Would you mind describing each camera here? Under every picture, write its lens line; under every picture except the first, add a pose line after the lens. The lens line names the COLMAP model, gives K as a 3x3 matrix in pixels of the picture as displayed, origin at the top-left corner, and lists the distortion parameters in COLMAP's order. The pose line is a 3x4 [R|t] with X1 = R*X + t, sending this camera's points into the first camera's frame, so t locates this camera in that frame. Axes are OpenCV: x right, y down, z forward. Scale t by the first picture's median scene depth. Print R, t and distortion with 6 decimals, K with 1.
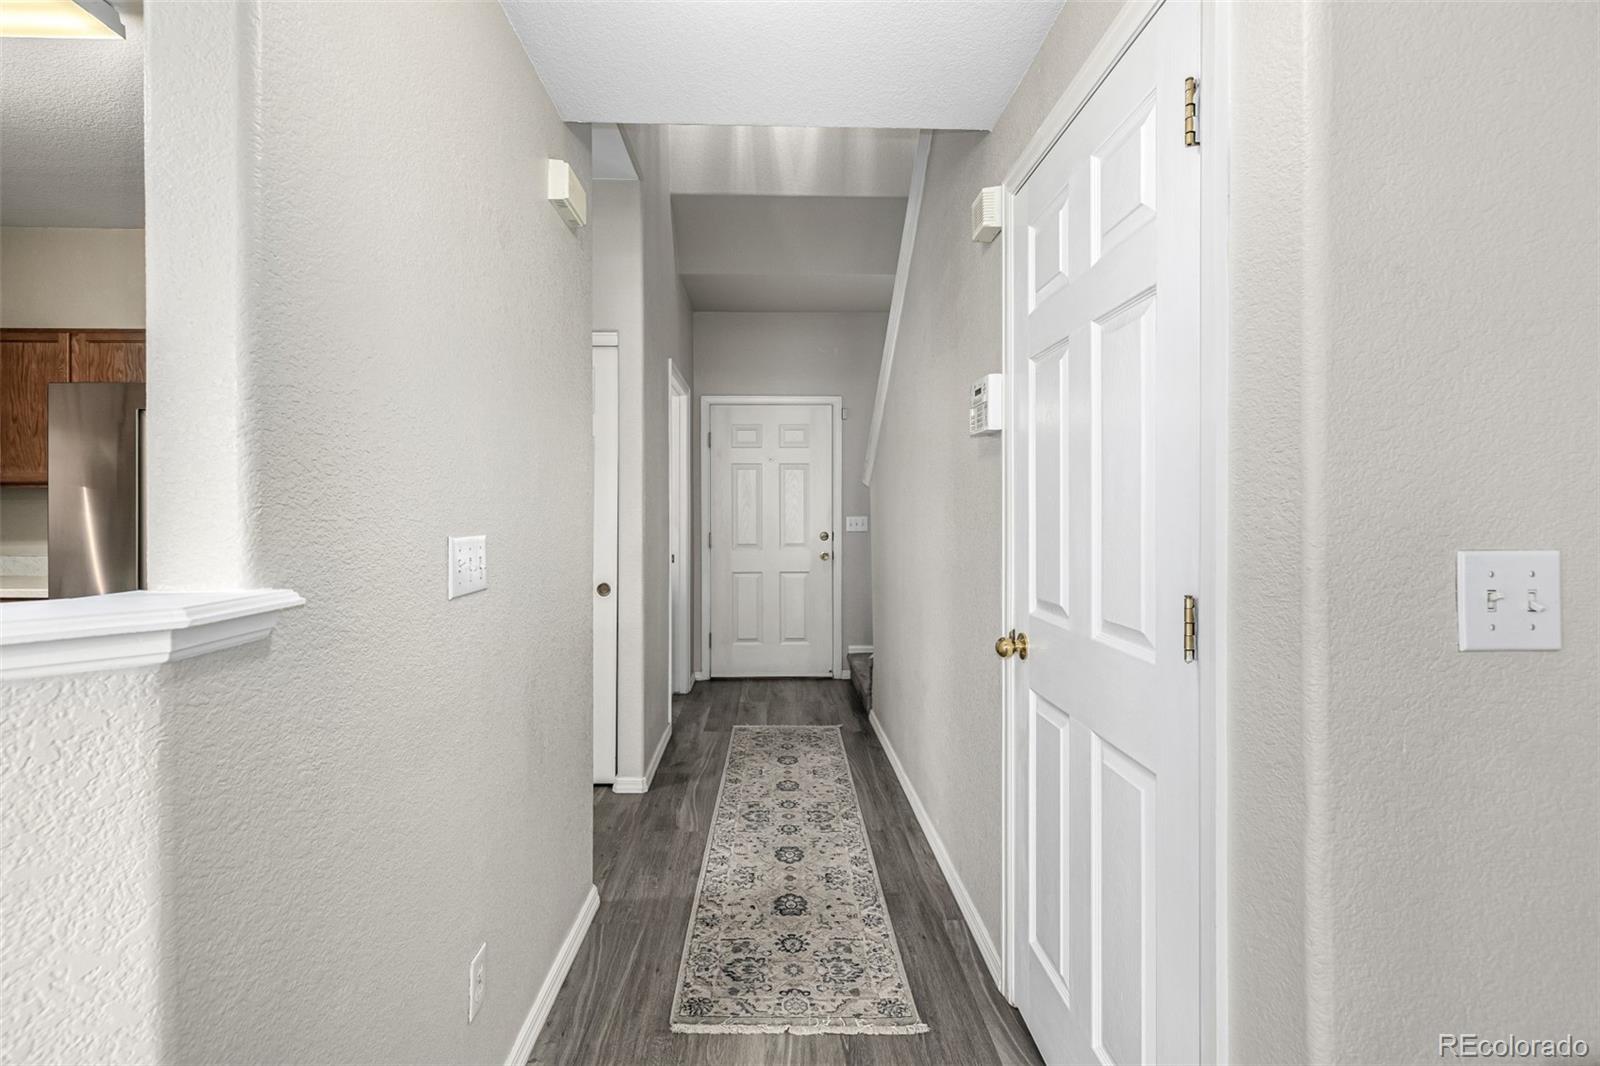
lens RADIAL K [[675.3, 0, 804.7], [0, 675.3, 523.2], [0, 0, 1]] dist [0.000988, -0.000417]
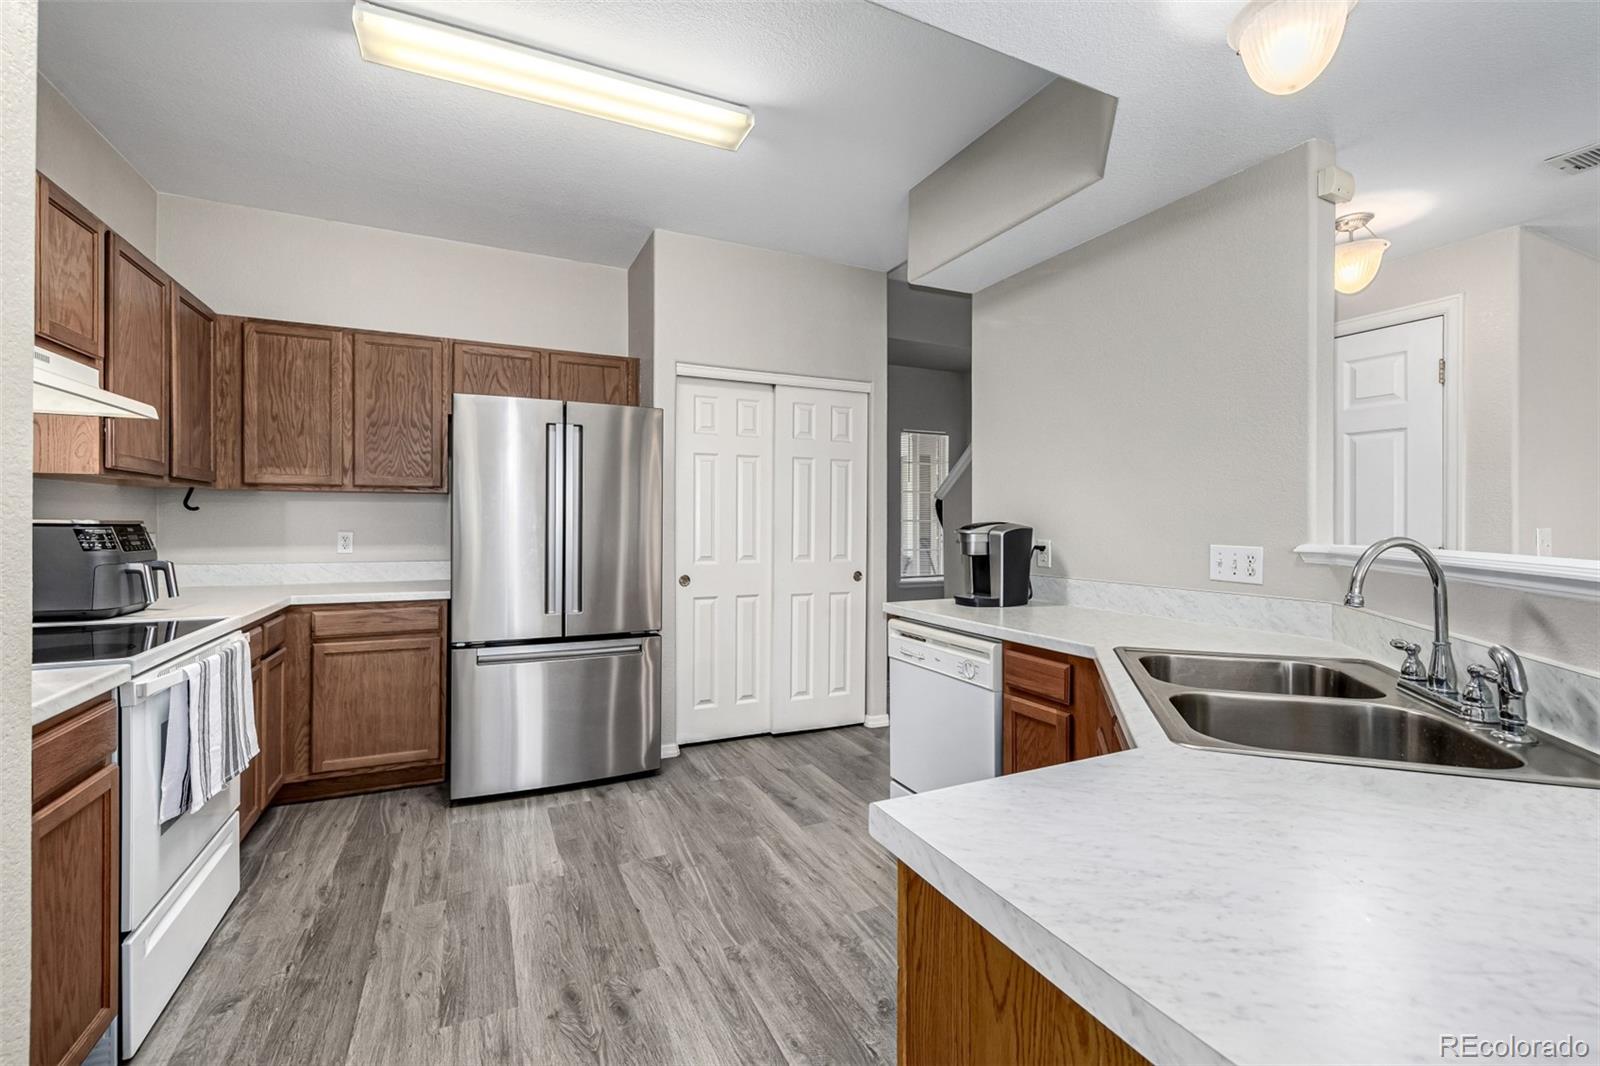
lens RADIAL K [[675.3, 0, 799.2], [0, 675.3, 519.5], [0, 0, 1]] dist [0.000988, -0.000417]
pose [[0.920422, 0.003186, 0.390913, -1.081113], [0.005005, 0.999789, -0.019934, 0.015021], [-0.390894, 0.020305, 0.920212, -0.193683]]
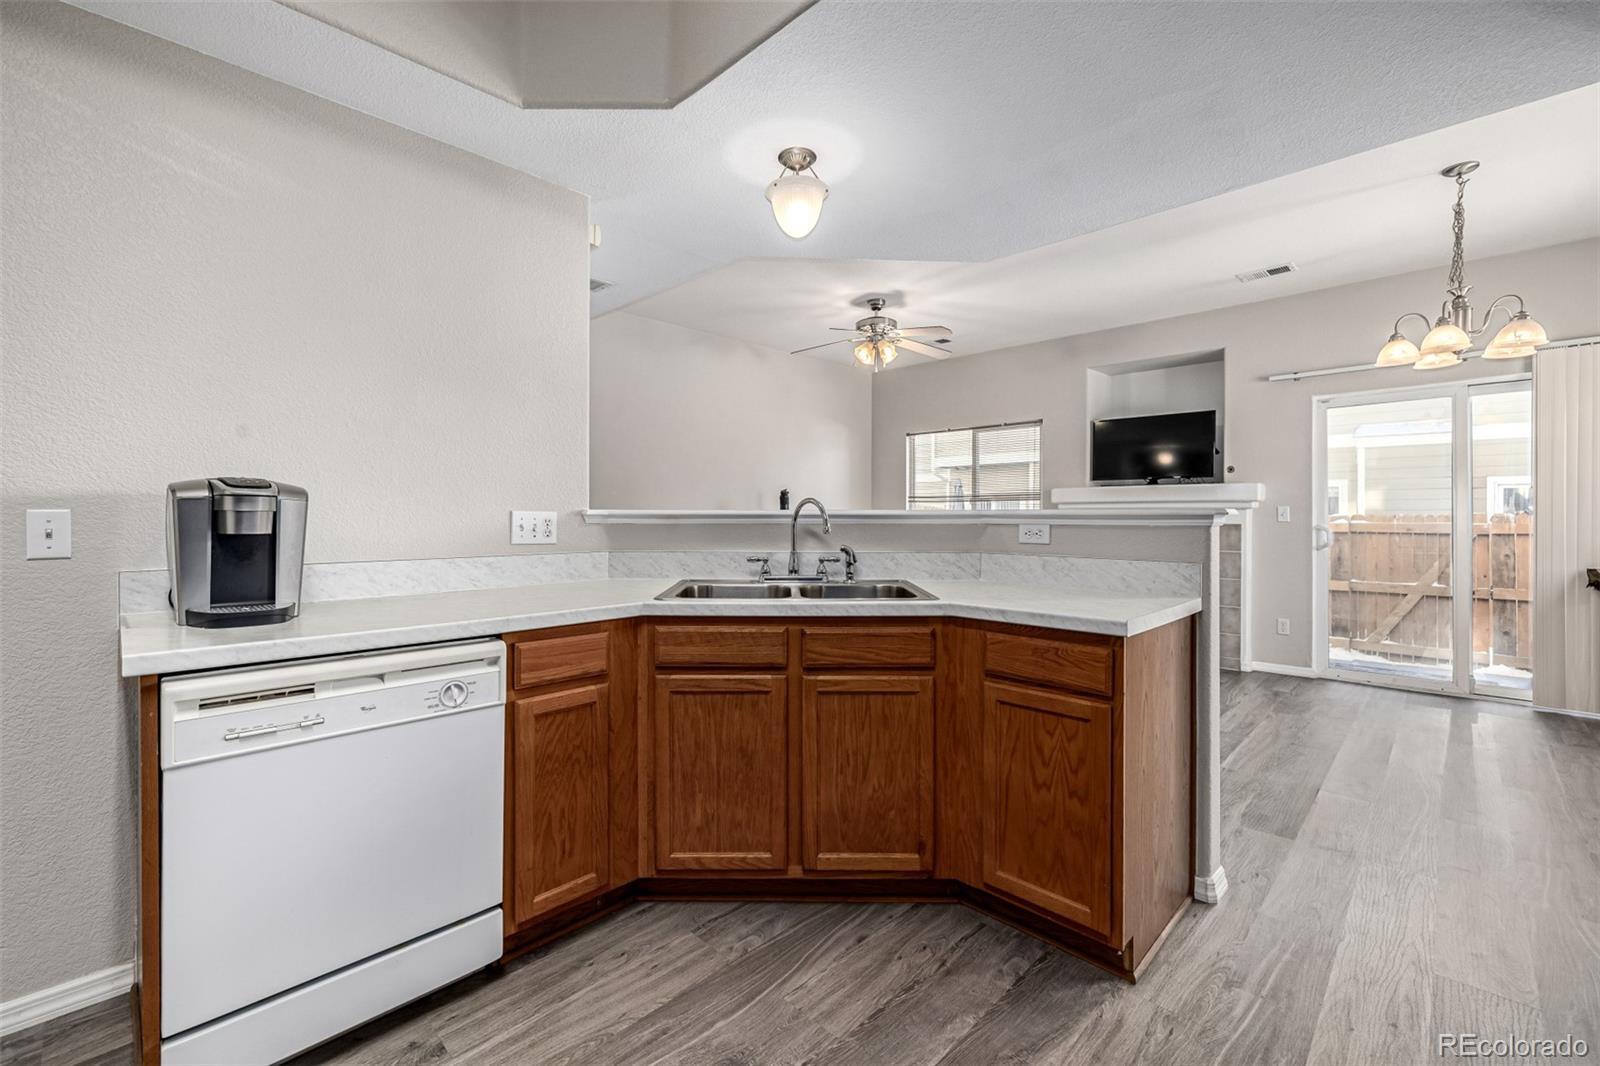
lens RADIAL K [[675.3, 0, 782.7], [0, 675.3, 516.5], [0, 0, 1]] dist [0.000988, -0.000417]
pose [[-0.673640, -0.001393, 0.739058, -1.169131], [0.012273, 0.999839, 0.013072, 0.032701], [-0.738957, 0.017876, -0.673515, 0.711376]]
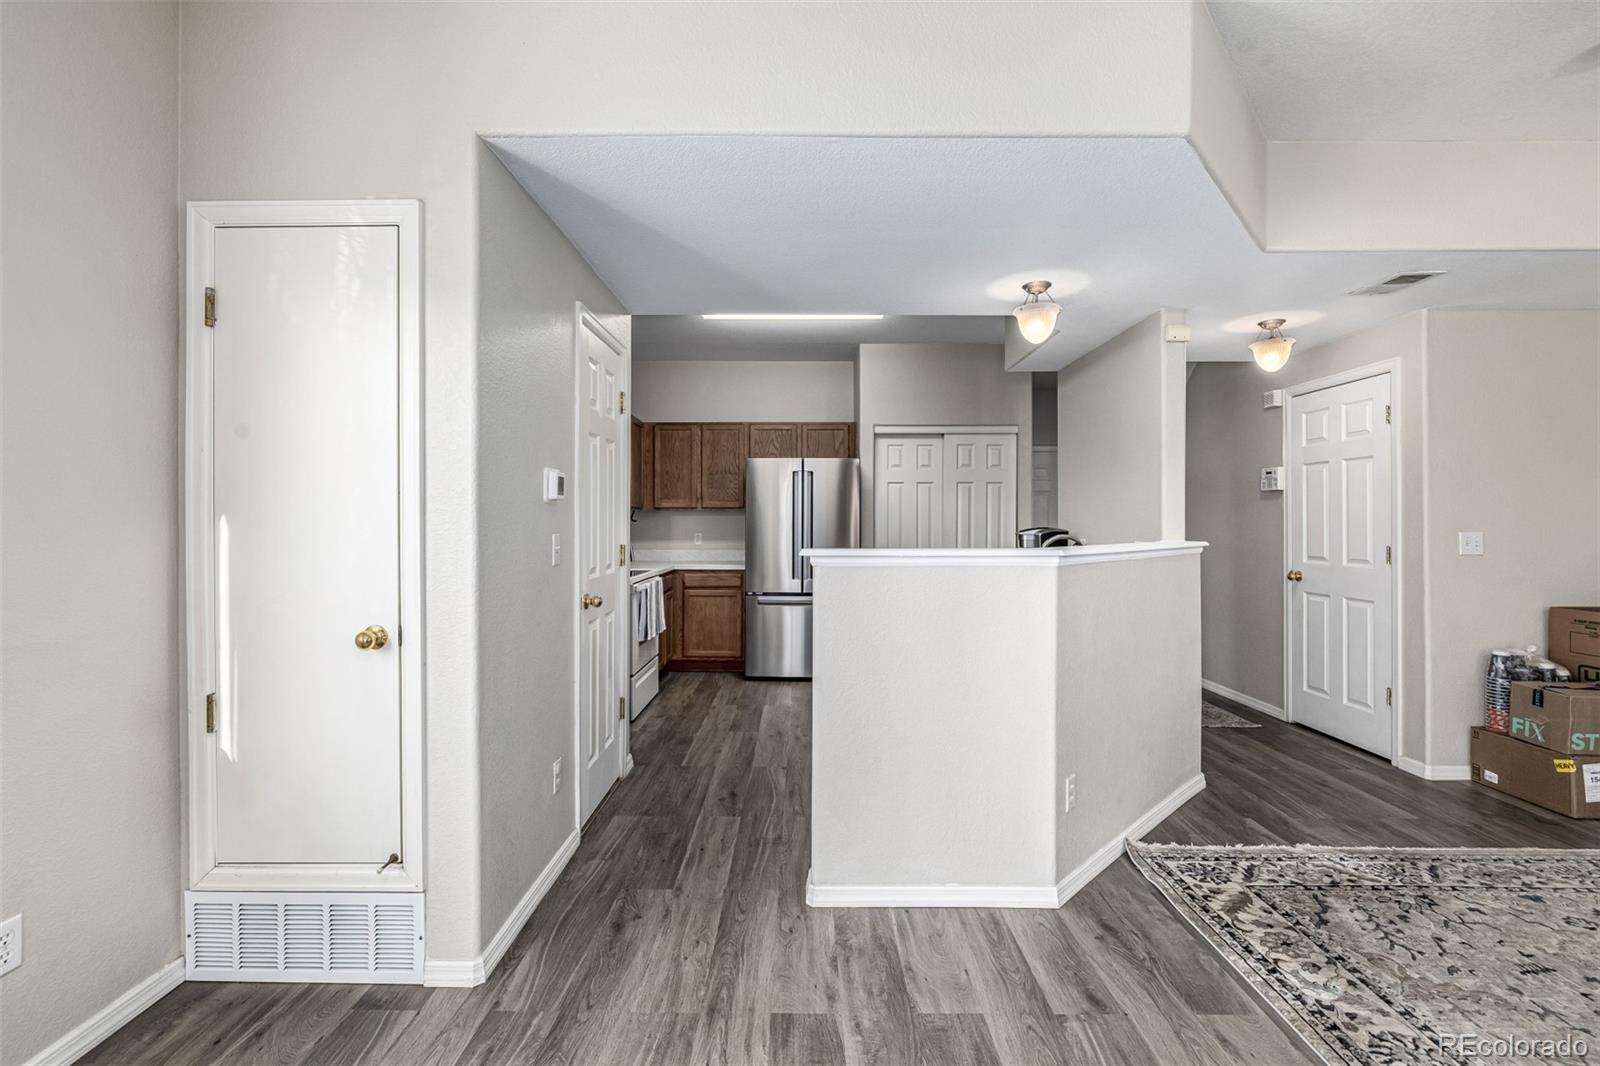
lens RADIAL K [[711.5, 0, 803.3], [0, 711.5, 524.7], [0, 0, 1]] dist [-0.005747, 0.000609]
pose [[0.998915, 0.000676, -0.046557, -0.896130], [-0.001520, 0.999835, -0.018081, 0.024959], [0.046537, 0.018132, 0.998752, -1.111899]]
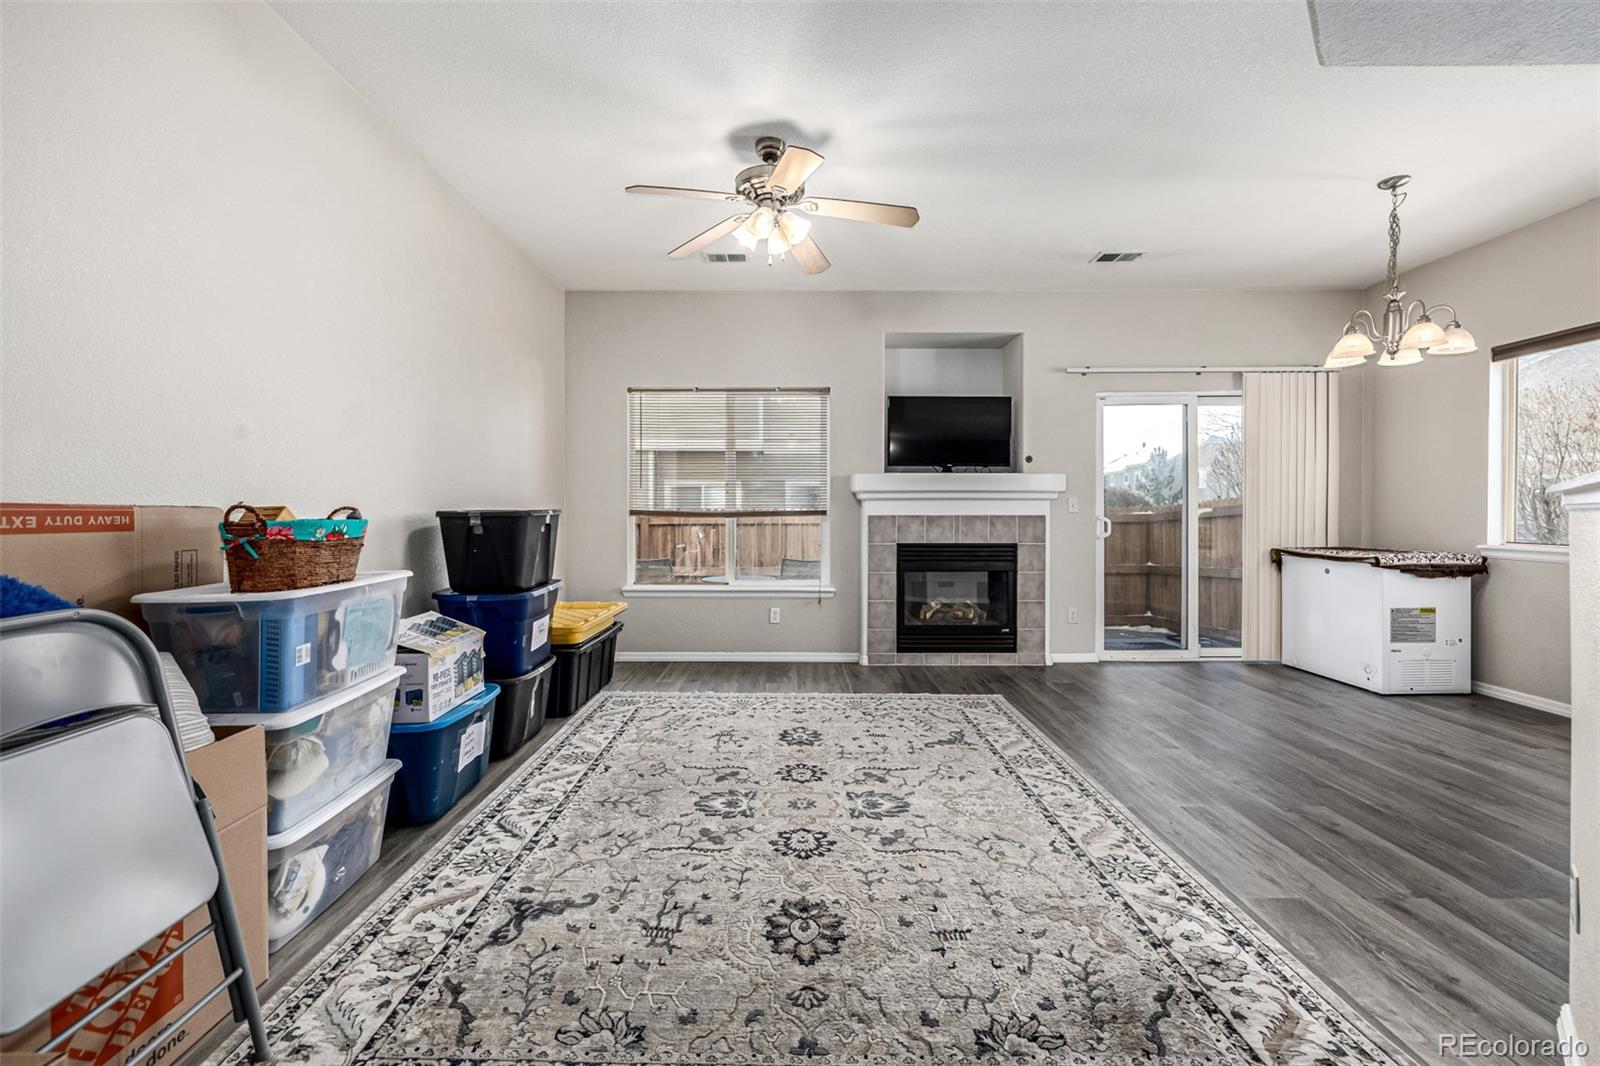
lens RADIAL K [[675.3, 0, 795.9], [0, 675.3, 515.6], [0, 0, 1]] dist [0.000988, -0.000417]
pose [[-0.999107, 0.001483, 0.042233, -0.019964], [0.002451, 0.999736, 0.022857, 0.051504], [-0.042188, 0.022940, -0.998846, 0.365020]]
